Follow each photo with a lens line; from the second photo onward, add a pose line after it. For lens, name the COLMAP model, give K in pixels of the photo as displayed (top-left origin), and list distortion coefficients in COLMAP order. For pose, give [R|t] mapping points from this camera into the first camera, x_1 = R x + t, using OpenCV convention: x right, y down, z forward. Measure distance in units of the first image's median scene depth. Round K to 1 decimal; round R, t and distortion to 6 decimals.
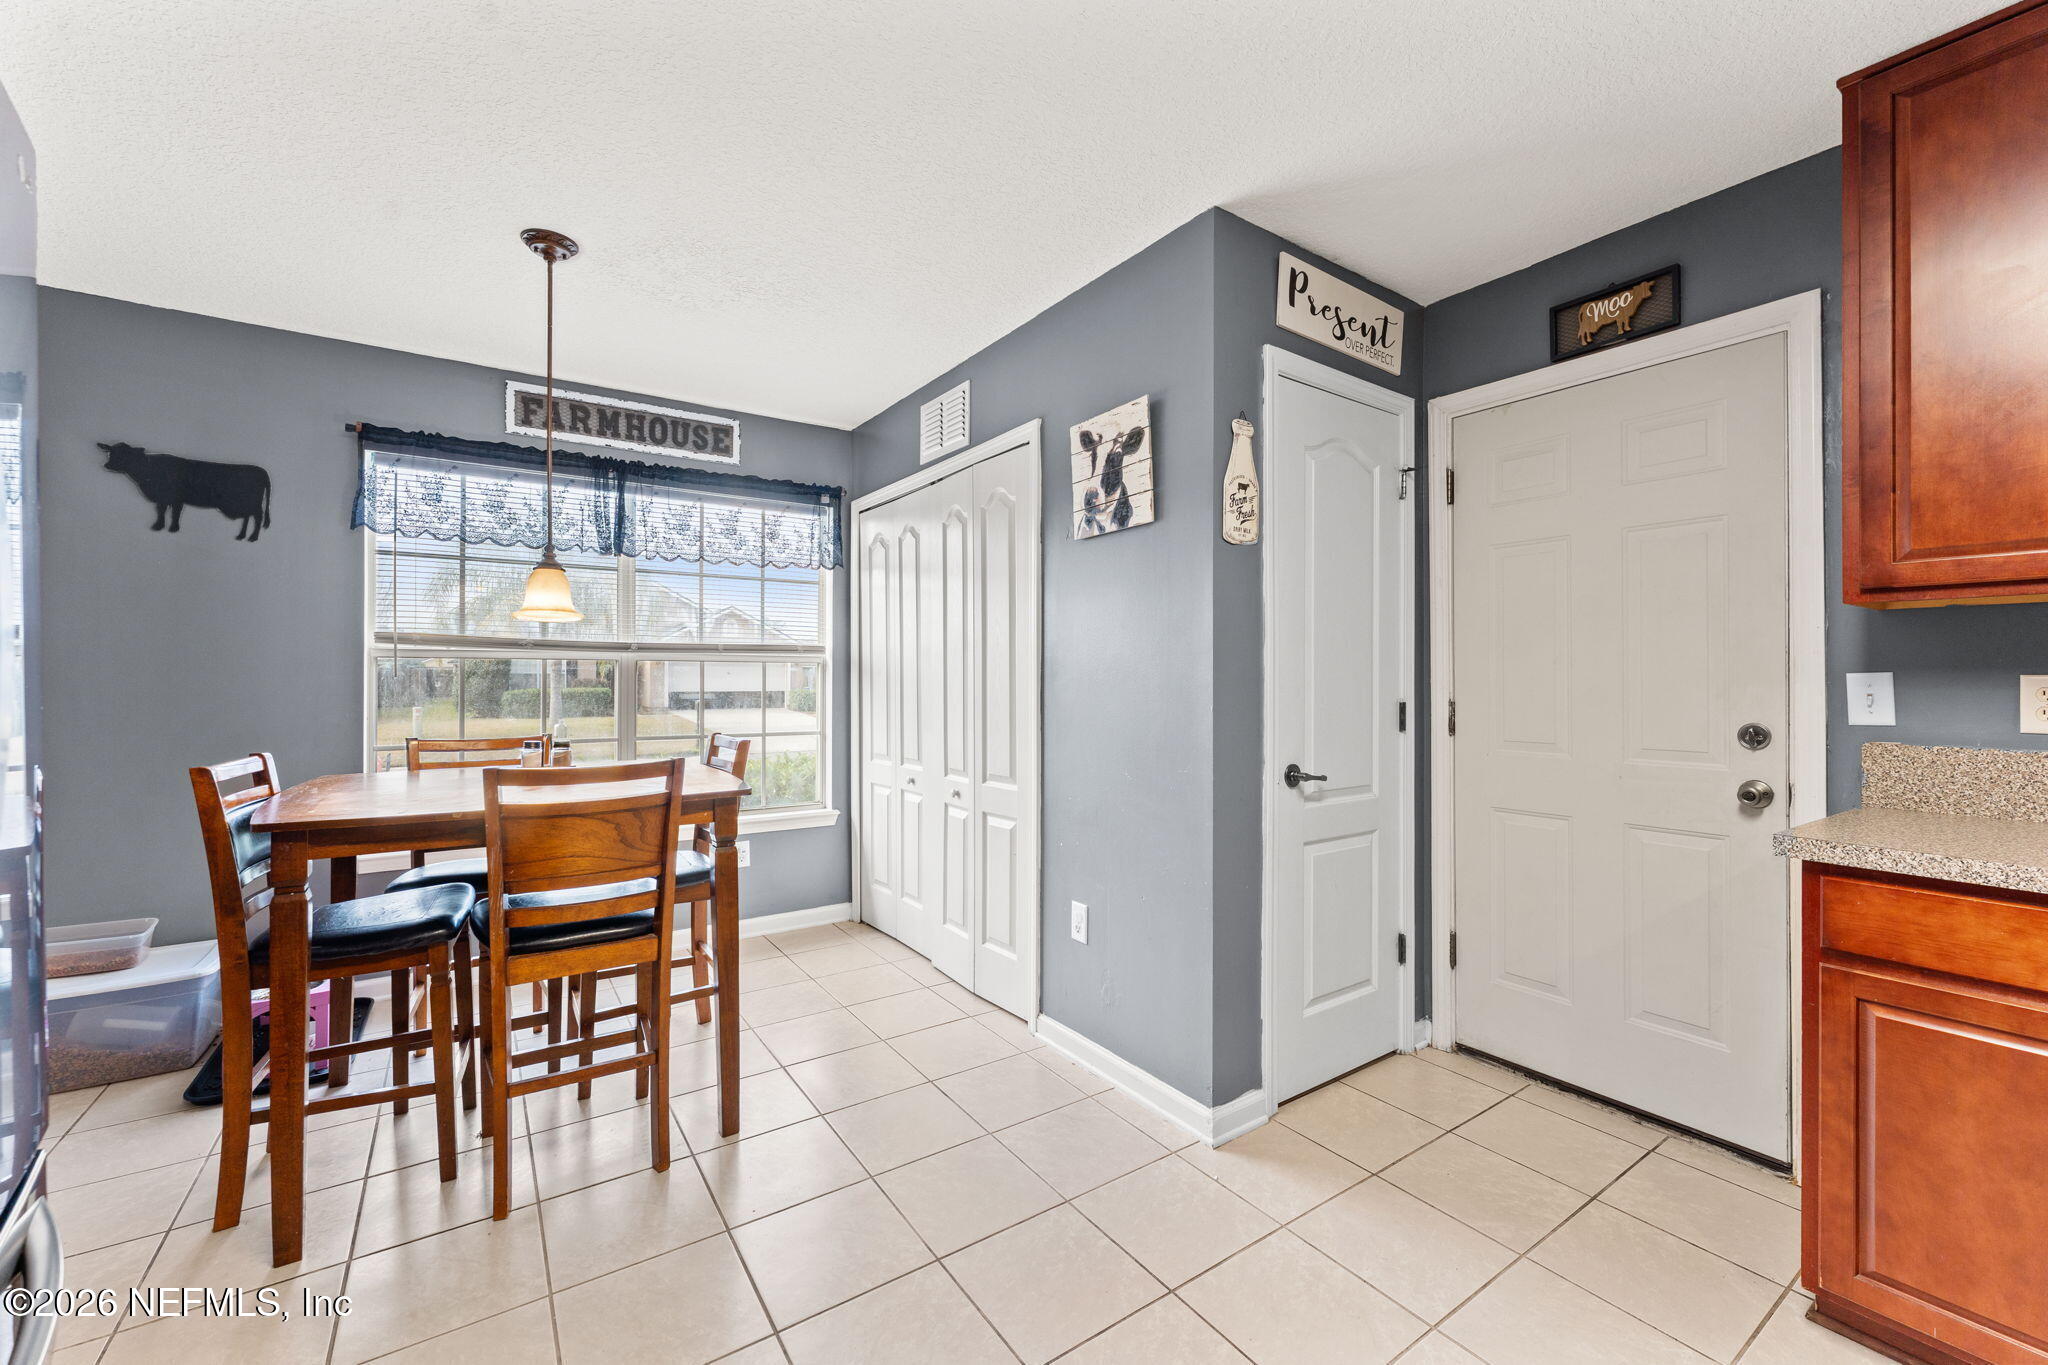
lens RADIAL K [[826.2, 0, 1020.1], [0, 826.2, 685.7], [0, 0, 1]] dist [-0.002757, -0.000457]
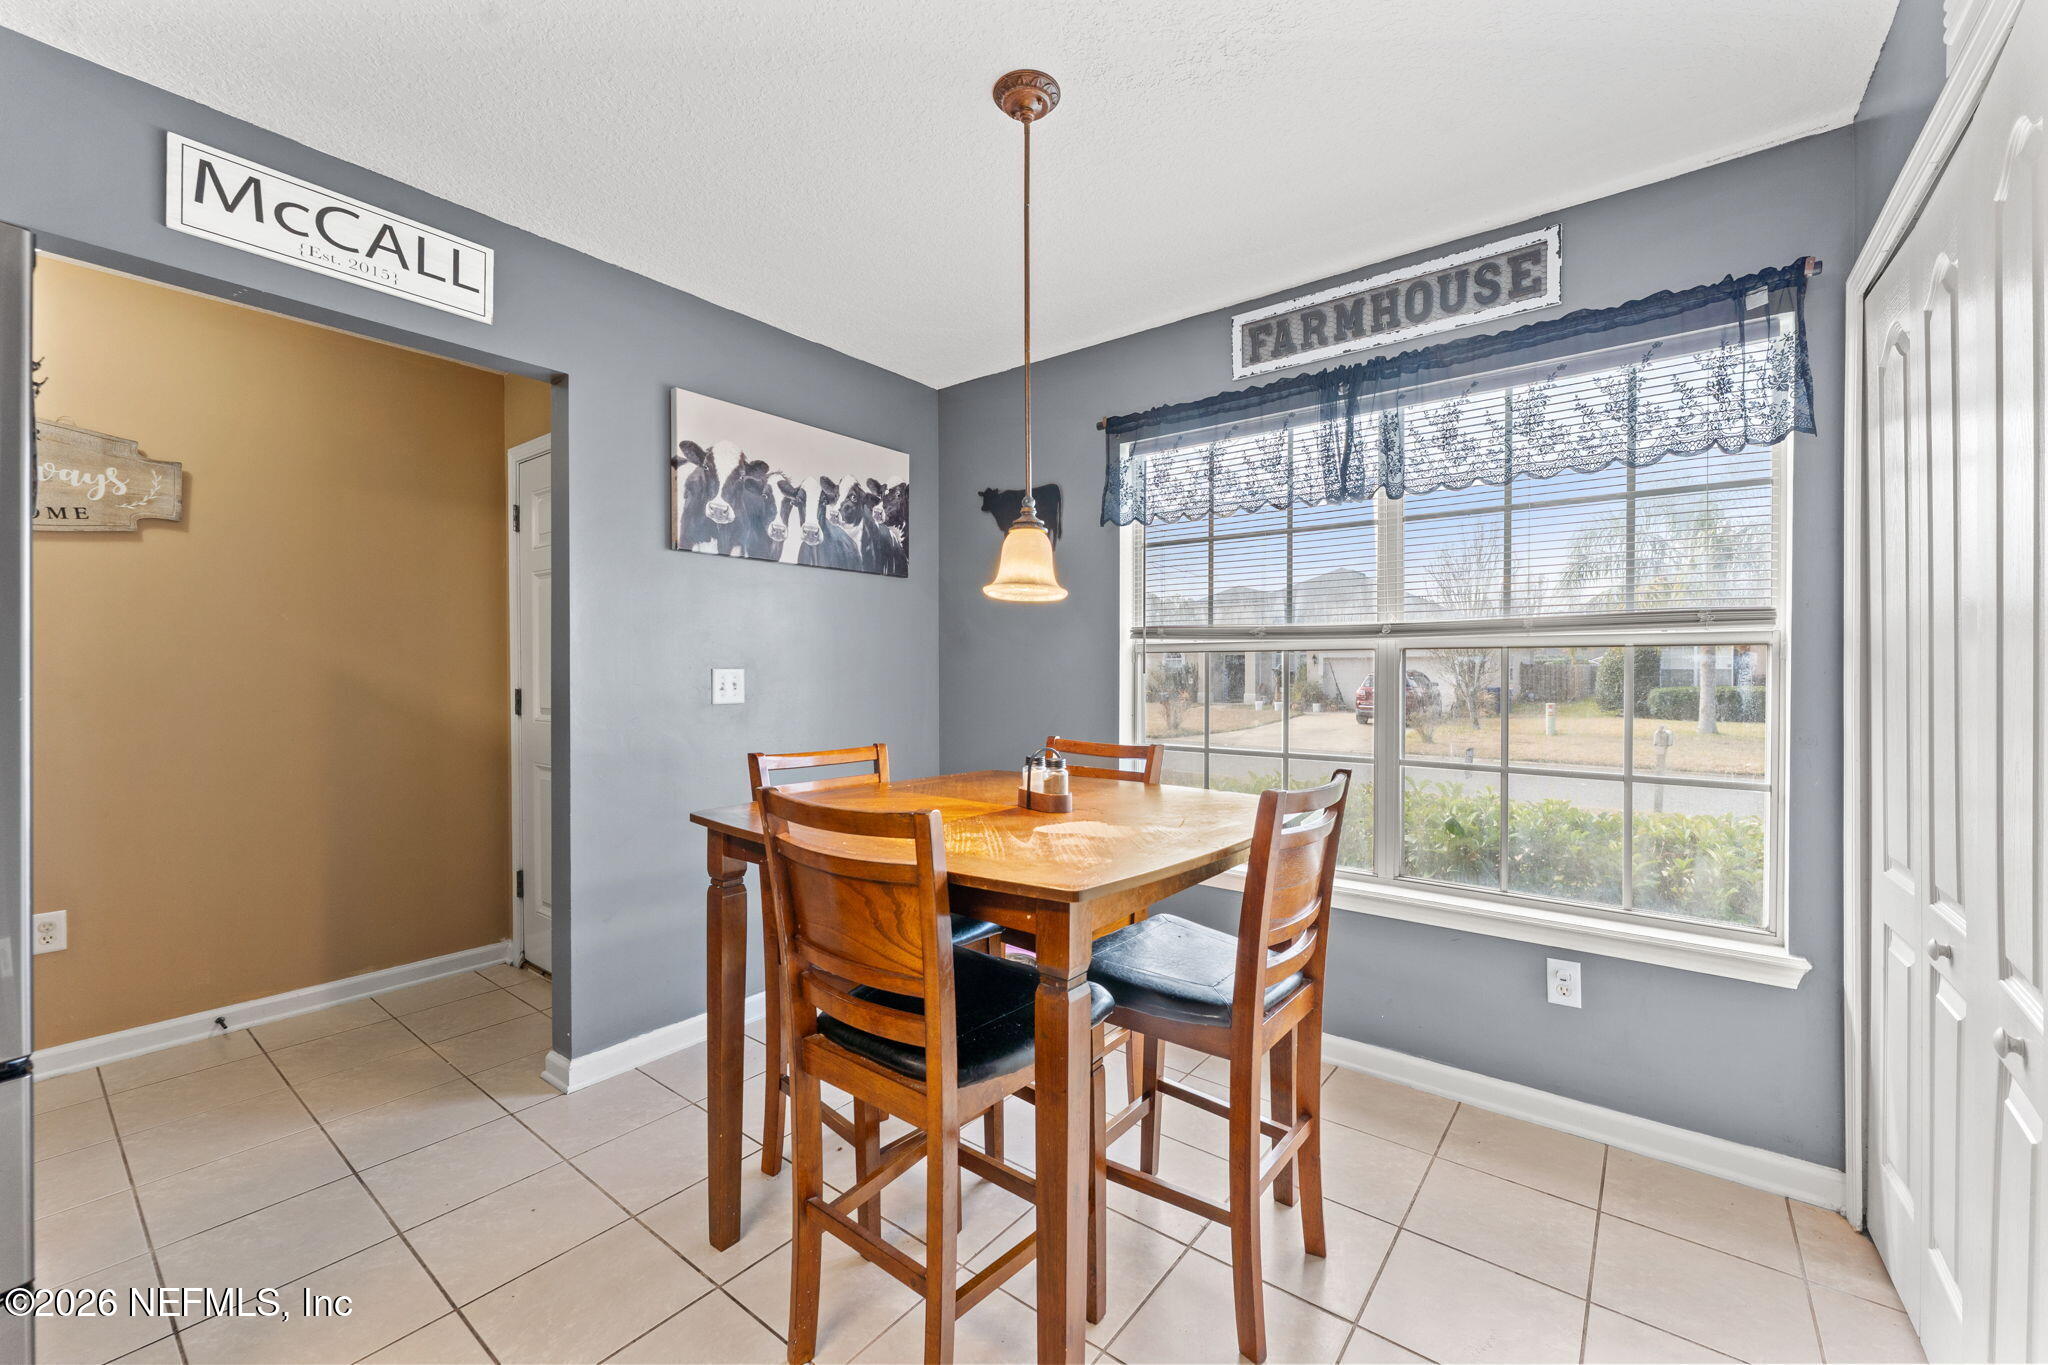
lens RADIAL K [[826.2, 0, 1021.5], [0, 826.2, 678.1], [0, 0, 1]] dist [-0.002757, -0.000457]
pose [[0.303809, 0.005393, -0.952718, 0.100883], [-0.008253, 0.999961, 0.003029, -0.006441], [0.952697, 0.006943, 0.303841, 0.517019]]
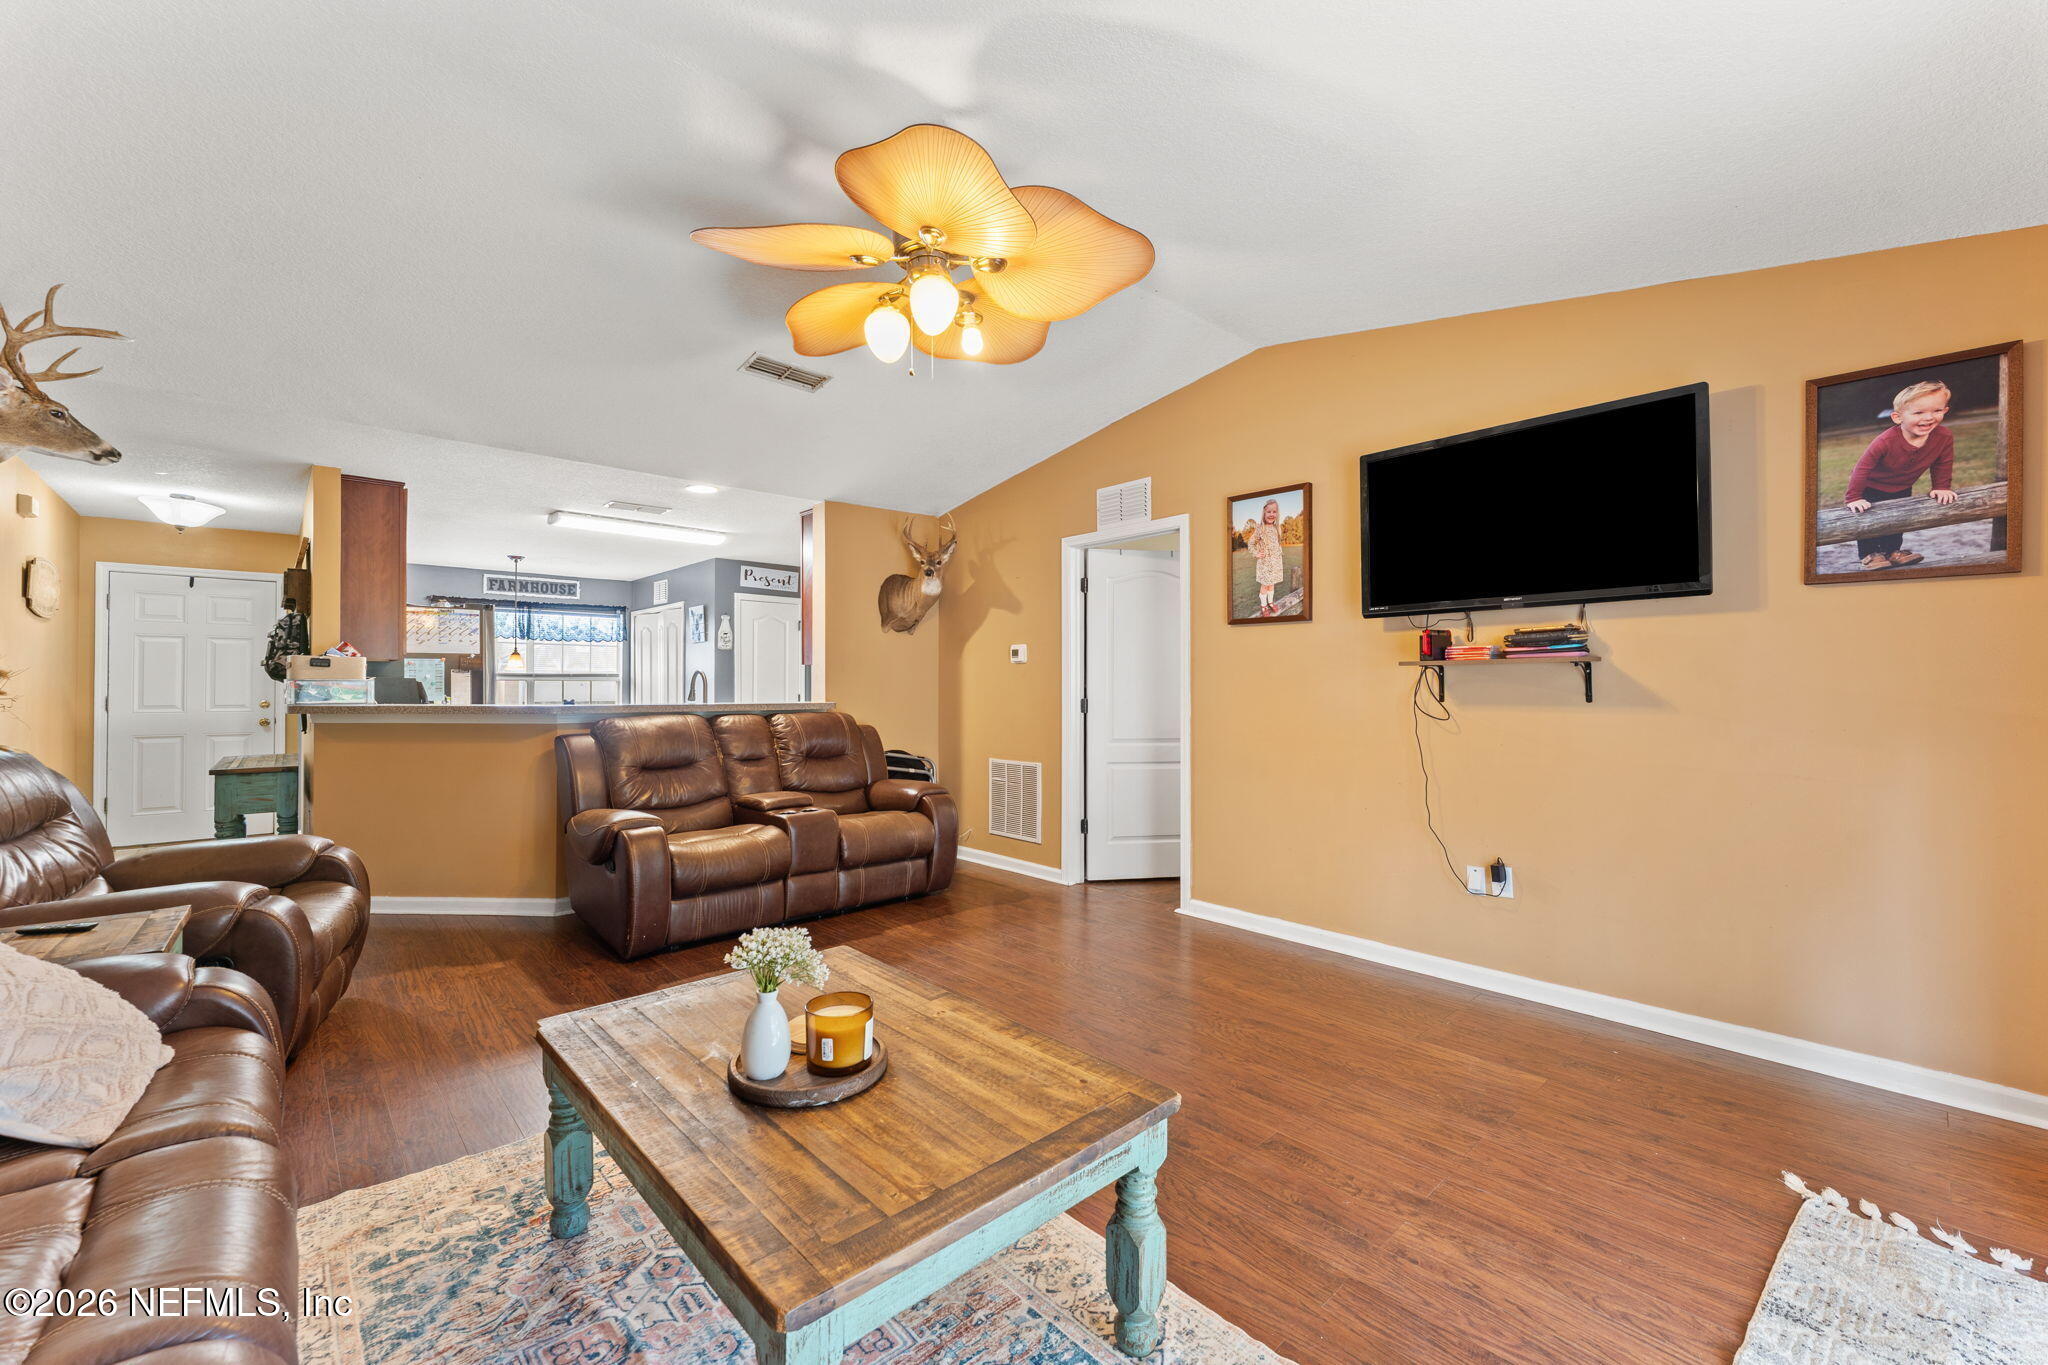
lens RADIAL K [[826.2, 0, 1032.5], [0, 826.2, 681.9], [0, 0, 1]] dist [-0.002757, -0.000457]
pose [[0.987990, -0.001024, 0.154517, 0.662213], [0.002807, 0.999932, -0.011322, 0.008730], [-0.154495, 0.011620, 0.987925, -1.765535]]
